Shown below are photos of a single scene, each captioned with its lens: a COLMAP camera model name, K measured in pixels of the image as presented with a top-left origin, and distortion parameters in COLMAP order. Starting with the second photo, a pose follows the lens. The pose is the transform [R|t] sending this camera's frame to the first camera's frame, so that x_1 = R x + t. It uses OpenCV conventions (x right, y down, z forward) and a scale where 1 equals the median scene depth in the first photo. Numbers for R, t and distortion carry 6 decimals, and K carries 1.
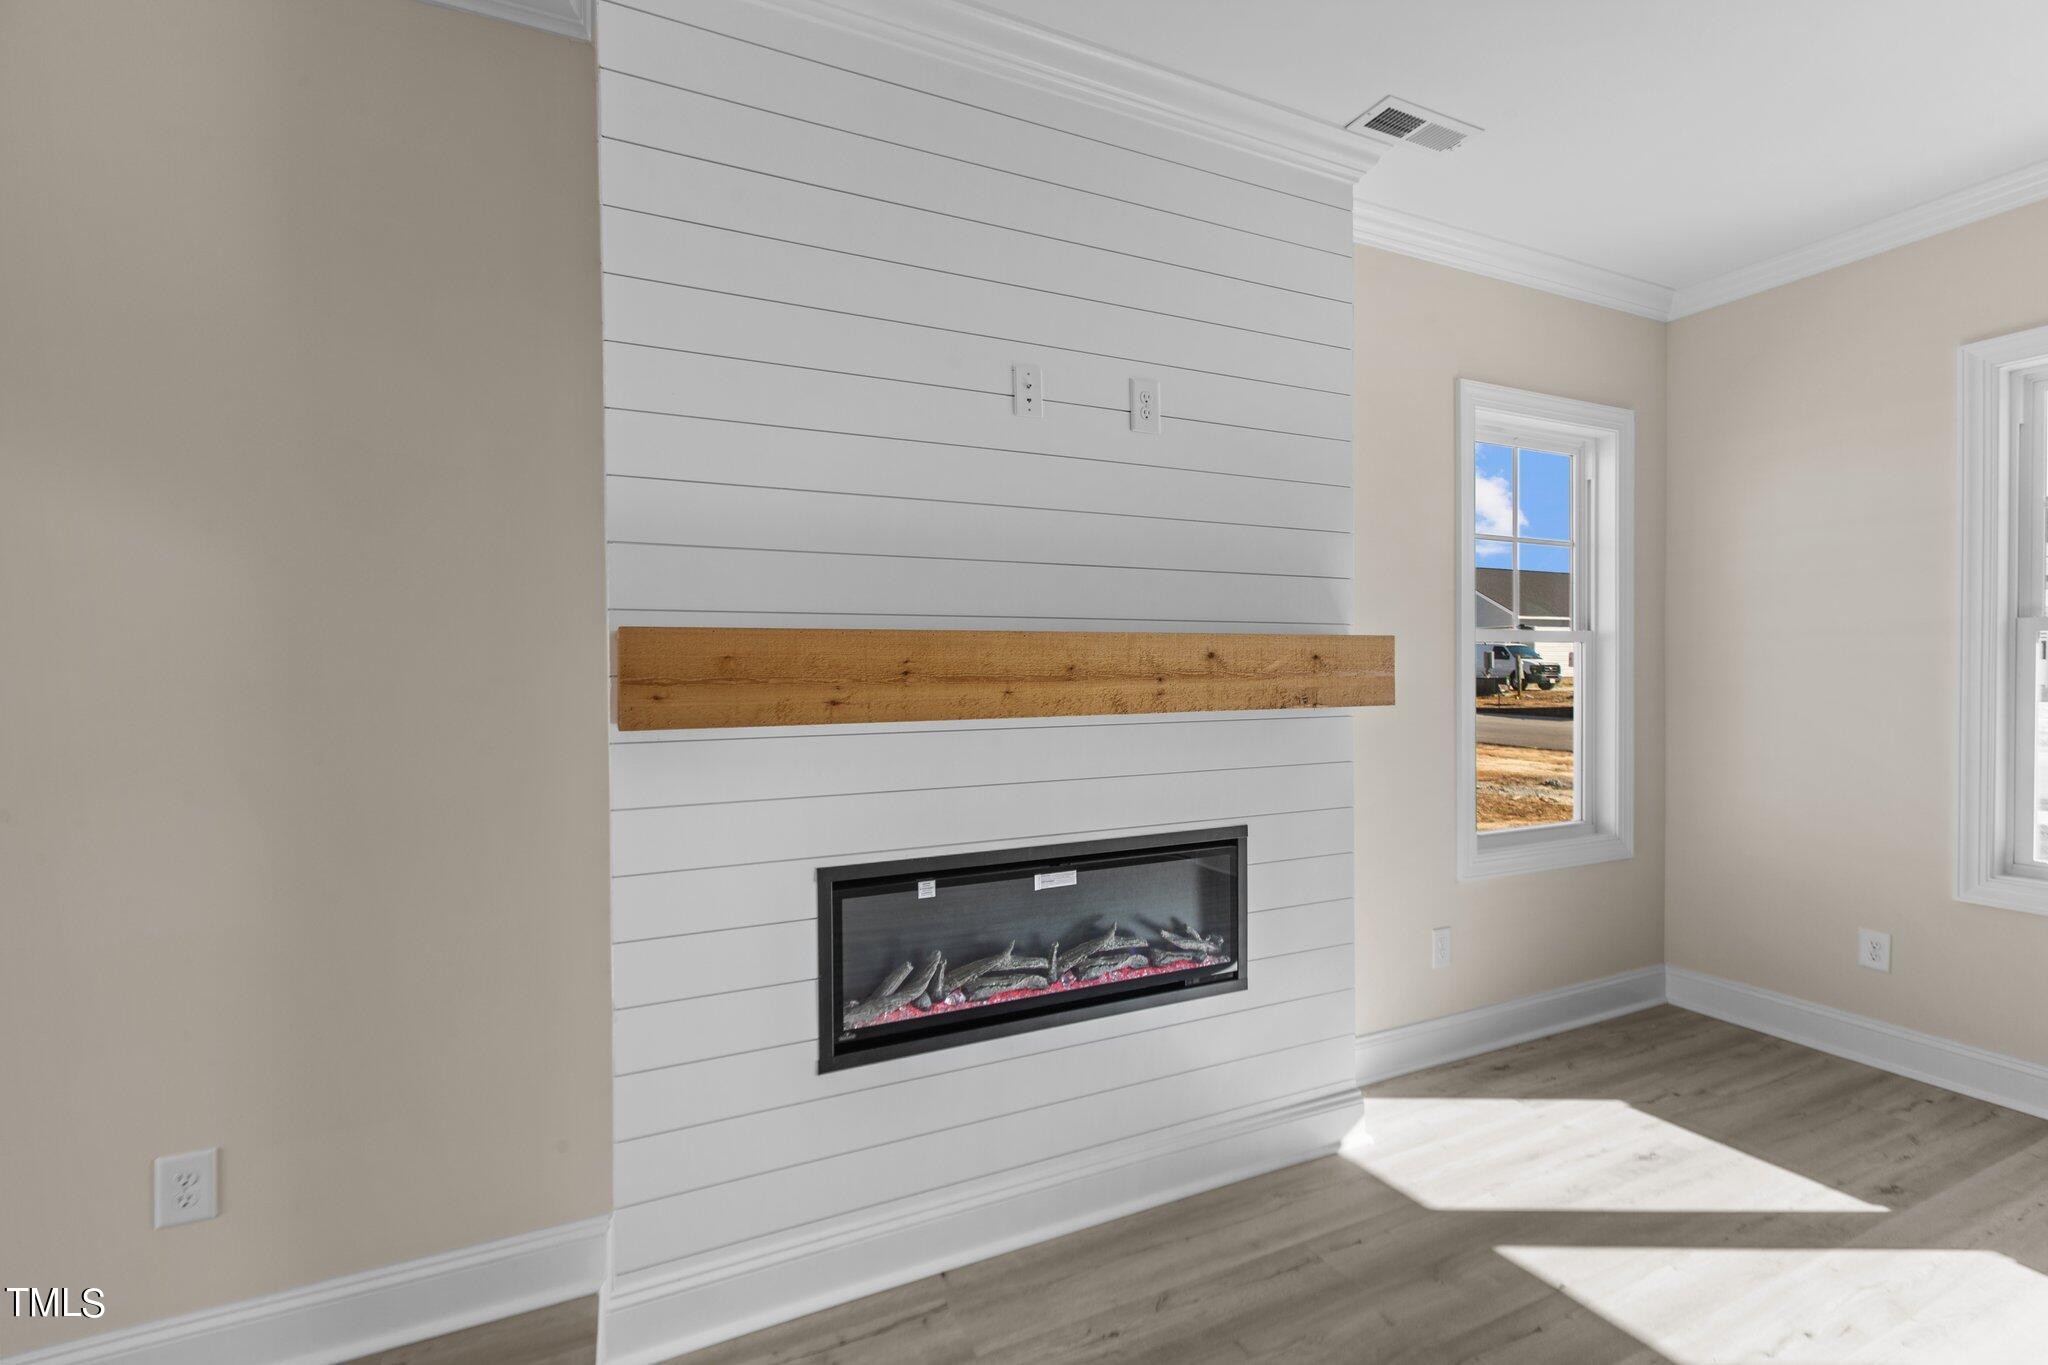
lens RADIAL K [[922.5, 0, 1024.9], [0, 922.5, 686.8], [0, 0, 1]] dist [0.000517, -0.000244]
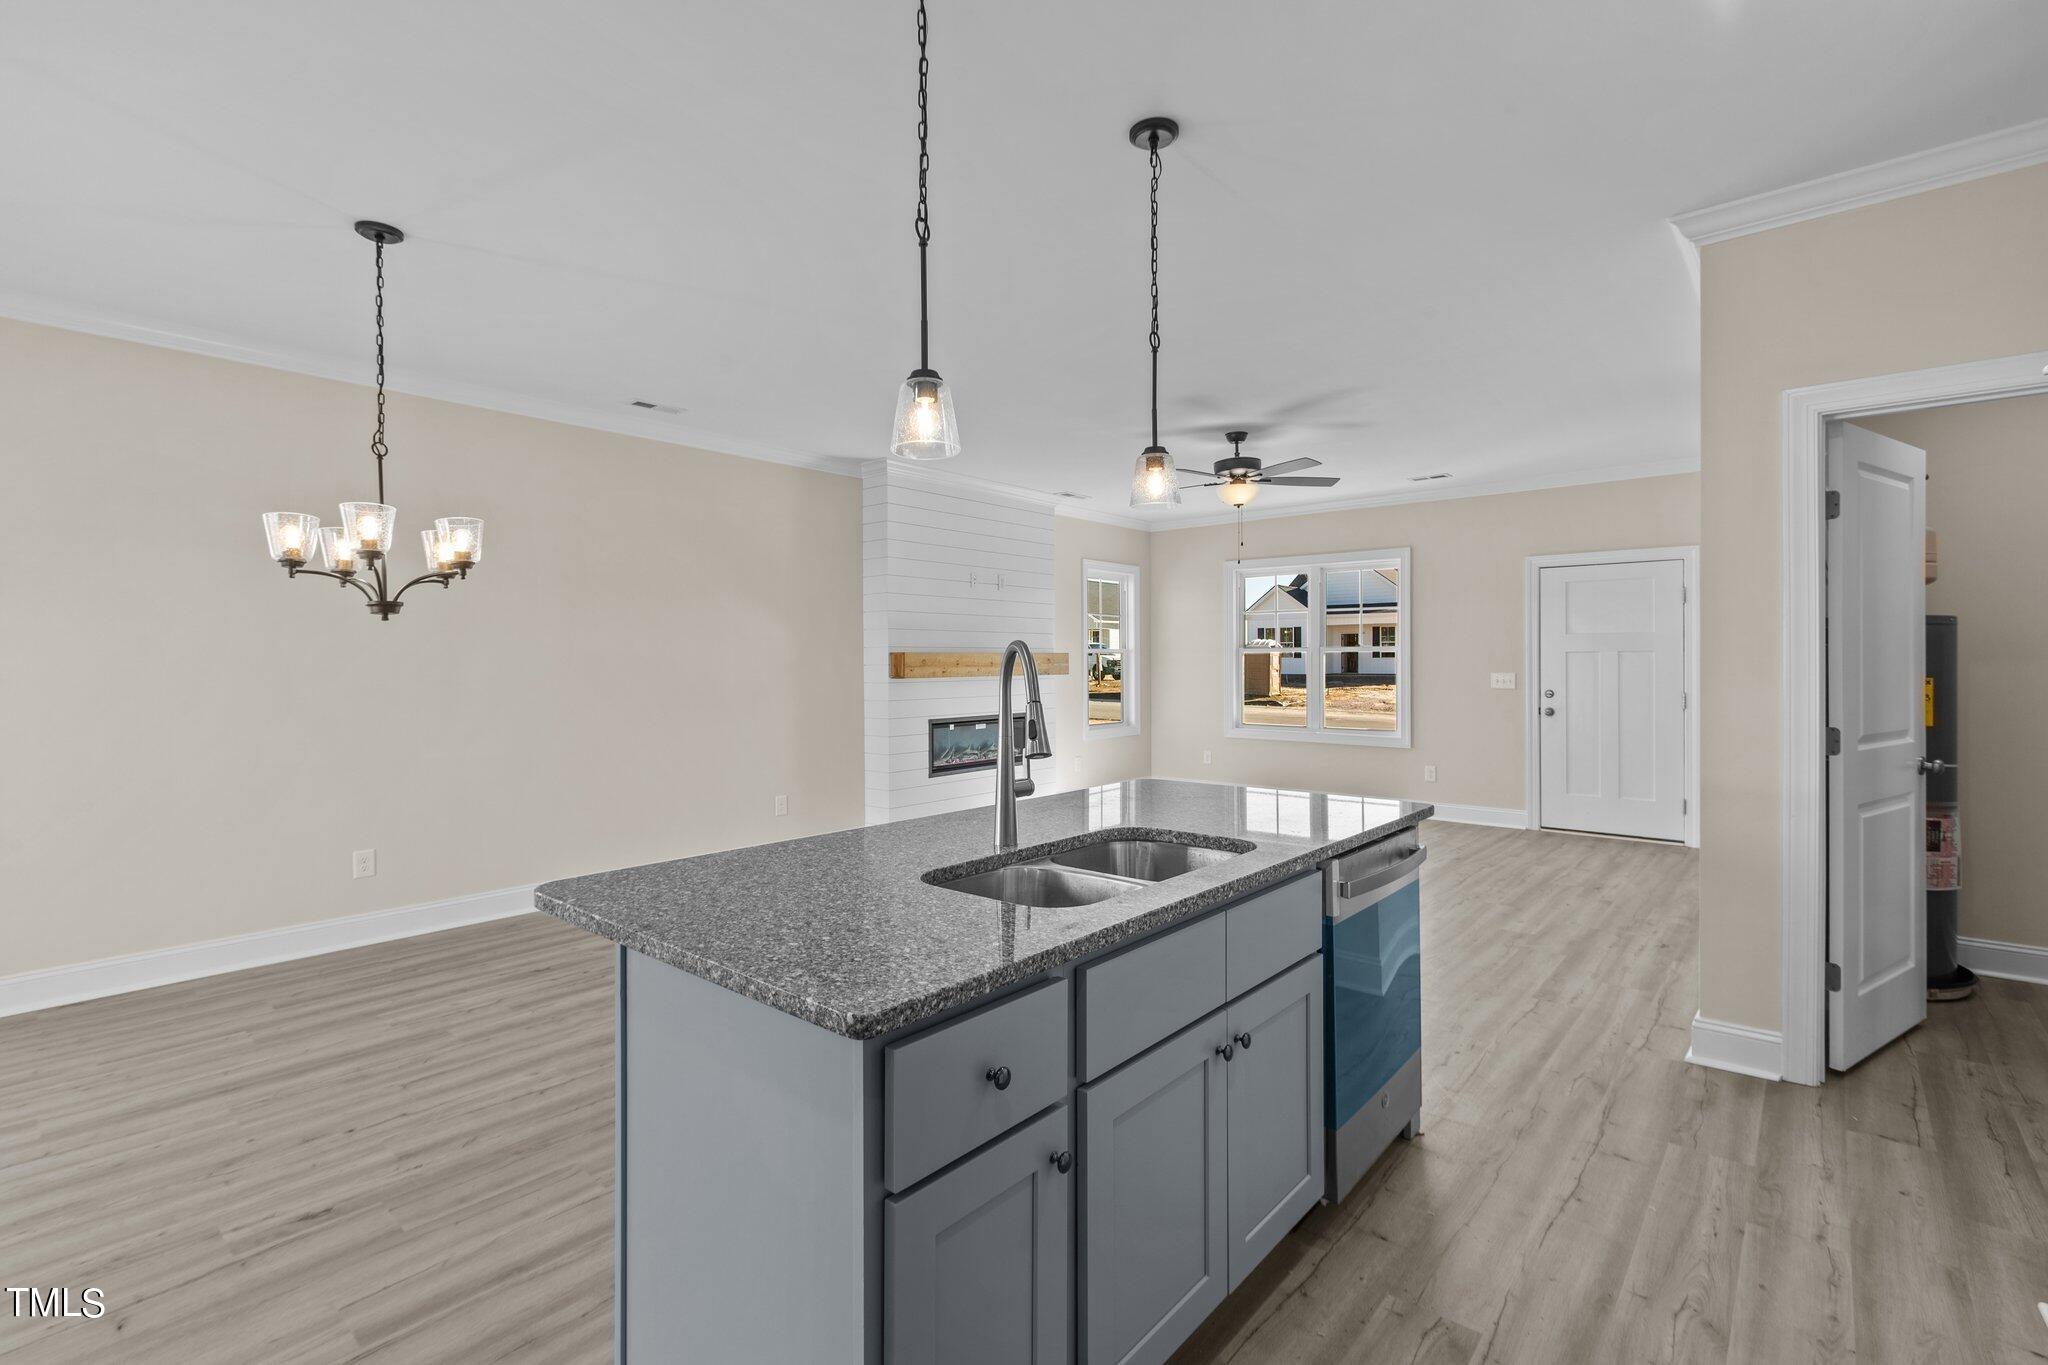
lens RADIAL K [[931.7, 0, 1025.0], [0, 931.7, 661.2], [0, 0, 1]] dist [0.000538, -0.000016]
pose [[0.915766, 0.002433, 0.401705, -1.210301], [0.006027, 0.999786, -0.019793, 0.042108], [-0.401667, 0.020547, 0.915555, -2.219842]]
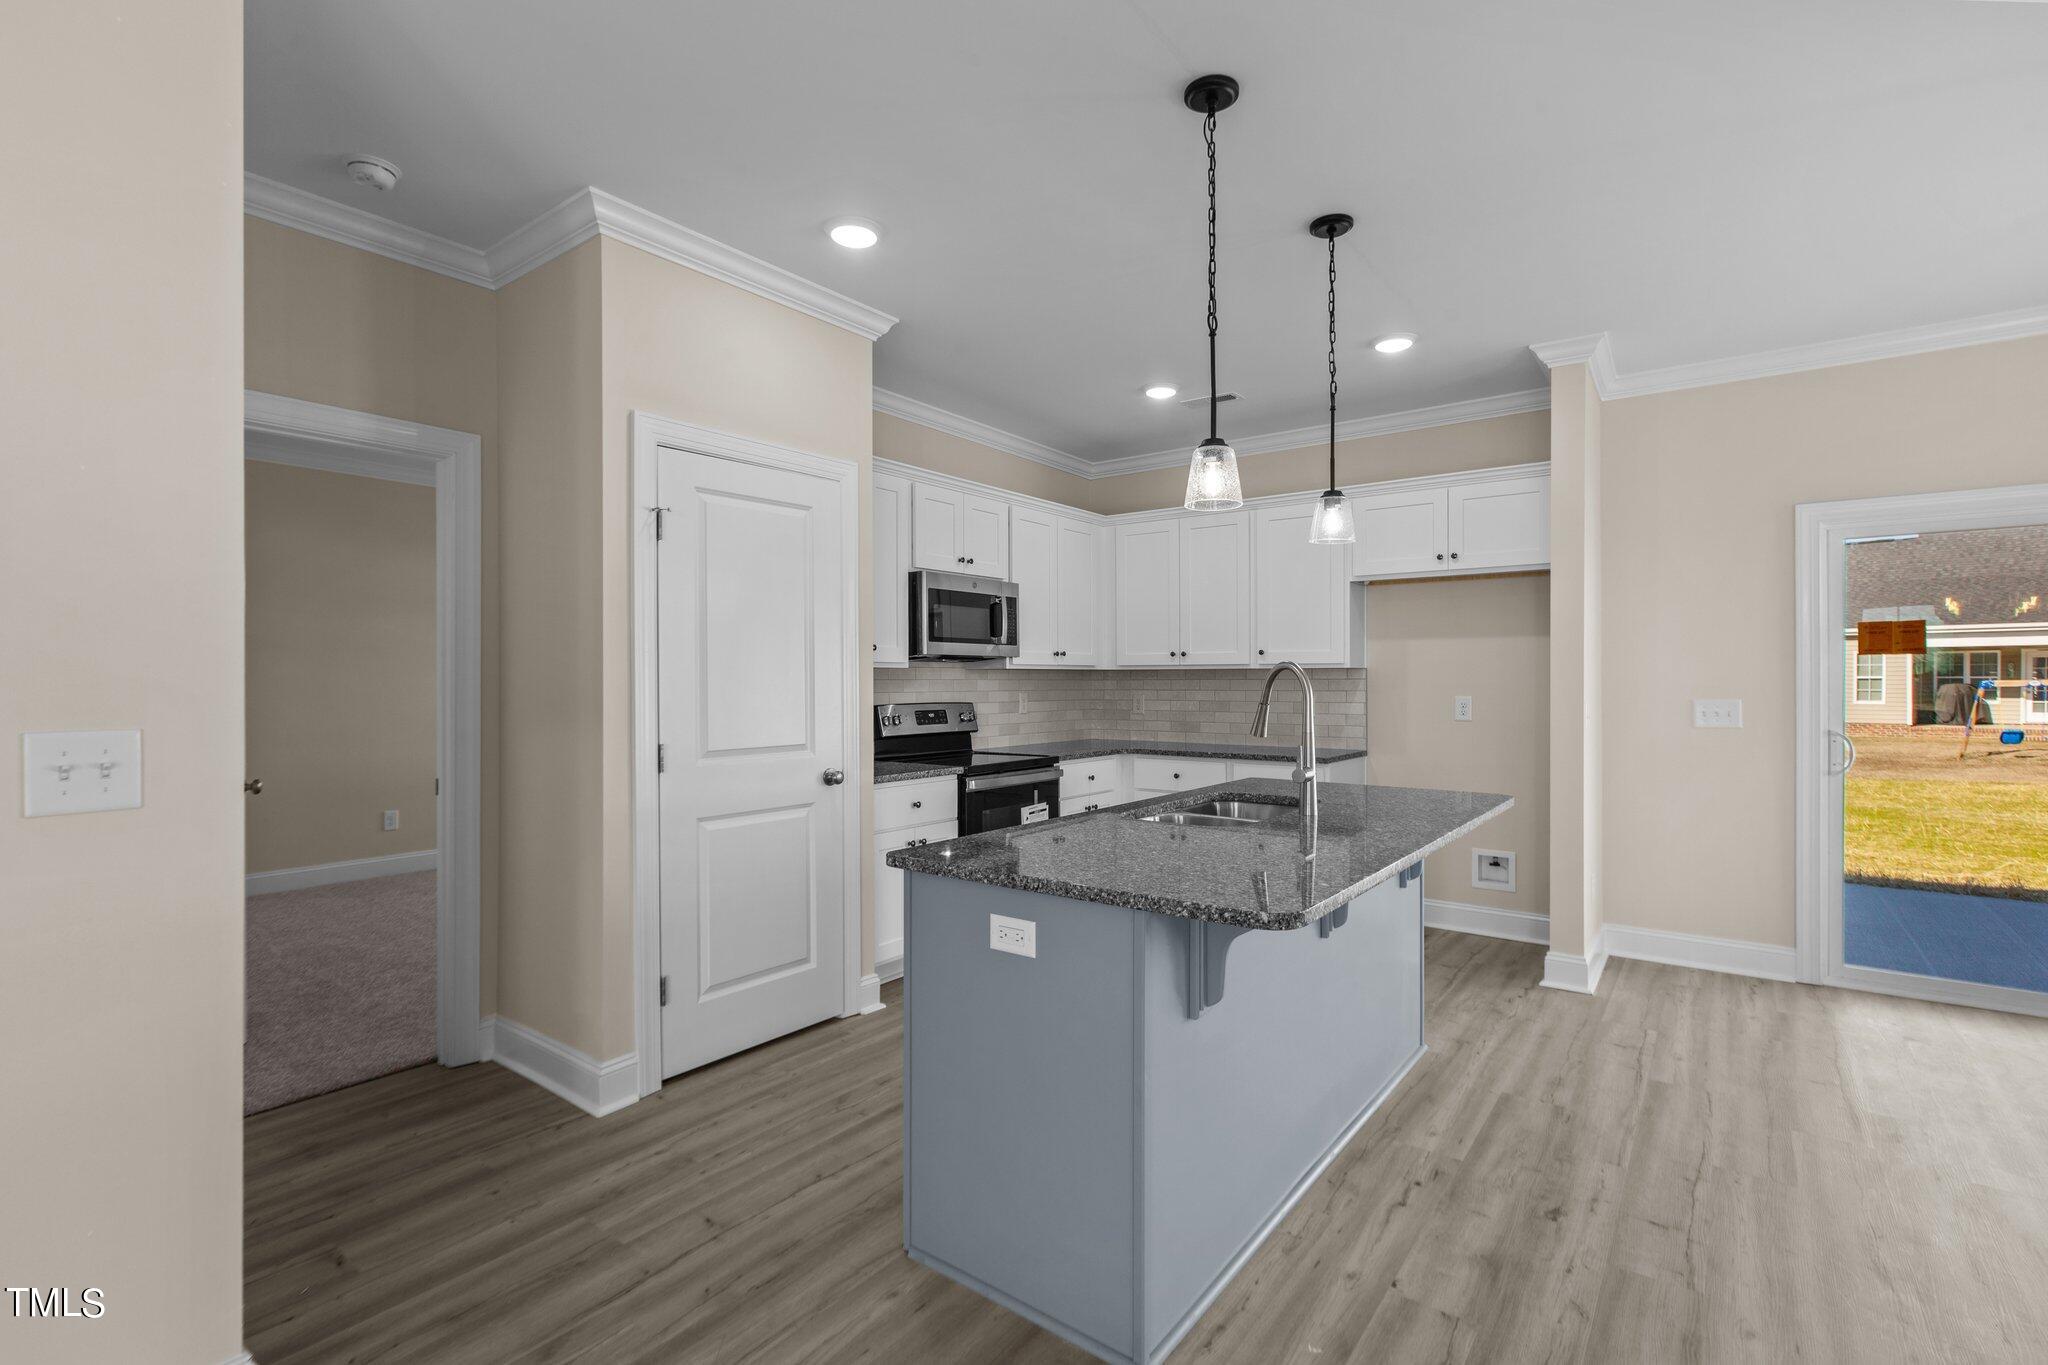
lens RADIAL K [[938.4, 0, 1023.5], [0, 938.4, 680.4], [0, 0, 1]] dist [-0.002751, -0.000493]
pose [[-0.888796, 0.007668, -0.458238, 0.119092], [-0.002280, 0.999774, 0.021151, 0.001551], [0.458297, 0.019843, -0.888578, -0.324248]]
